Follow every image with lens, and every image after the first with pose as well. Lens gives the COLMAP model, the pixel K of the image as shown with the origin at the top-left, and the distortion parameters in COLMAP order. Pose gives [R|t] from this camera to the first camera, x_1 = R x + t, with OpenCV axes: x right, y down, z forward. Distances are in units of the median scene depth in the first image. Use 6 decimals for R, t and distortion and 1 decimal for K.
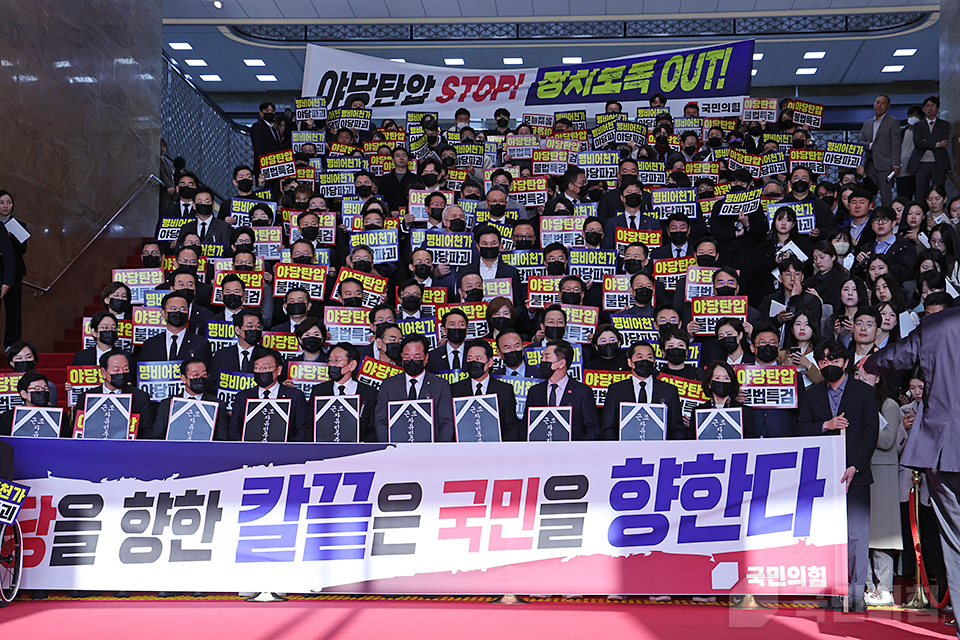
lens RADIAL K [[1752.5, 0, 480.0], [0, 1752.5, 320.0], [0, 0, 1]] dist [-0.017126, -0.048714]
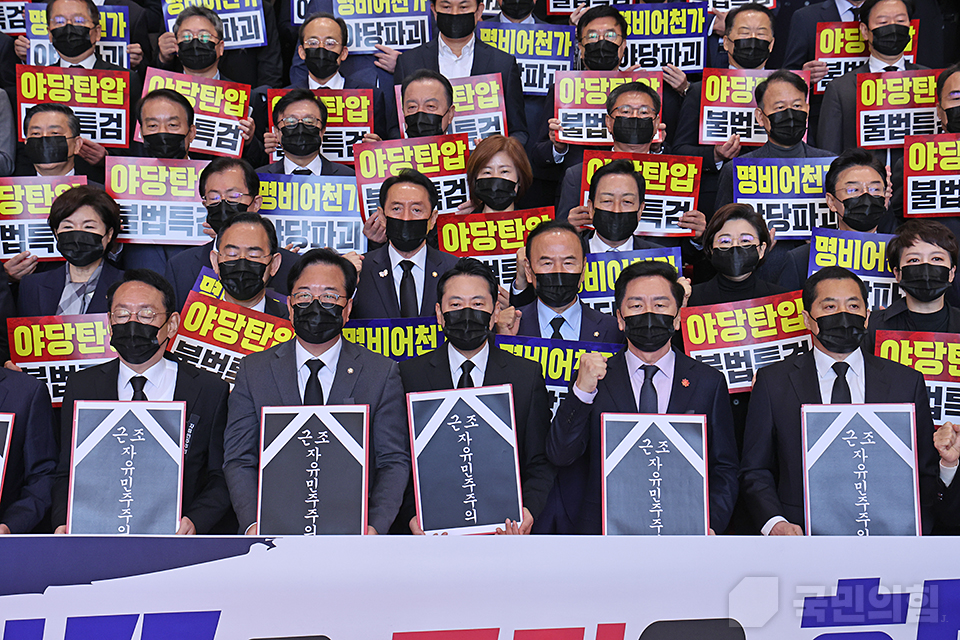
lens RADIAL K [[1831.9, 0, 561.8], [0, 1831.9, 319.8], [0, 0, 1]] dist [0.594654, -2.416175]
pose [[0.995027, -0.019386, 0.097703, -0.022078], [0.003005, 0.986273, 0.165094, -0.051296], [-0.099562, -0.163979, 0.981427, 0.557169]]
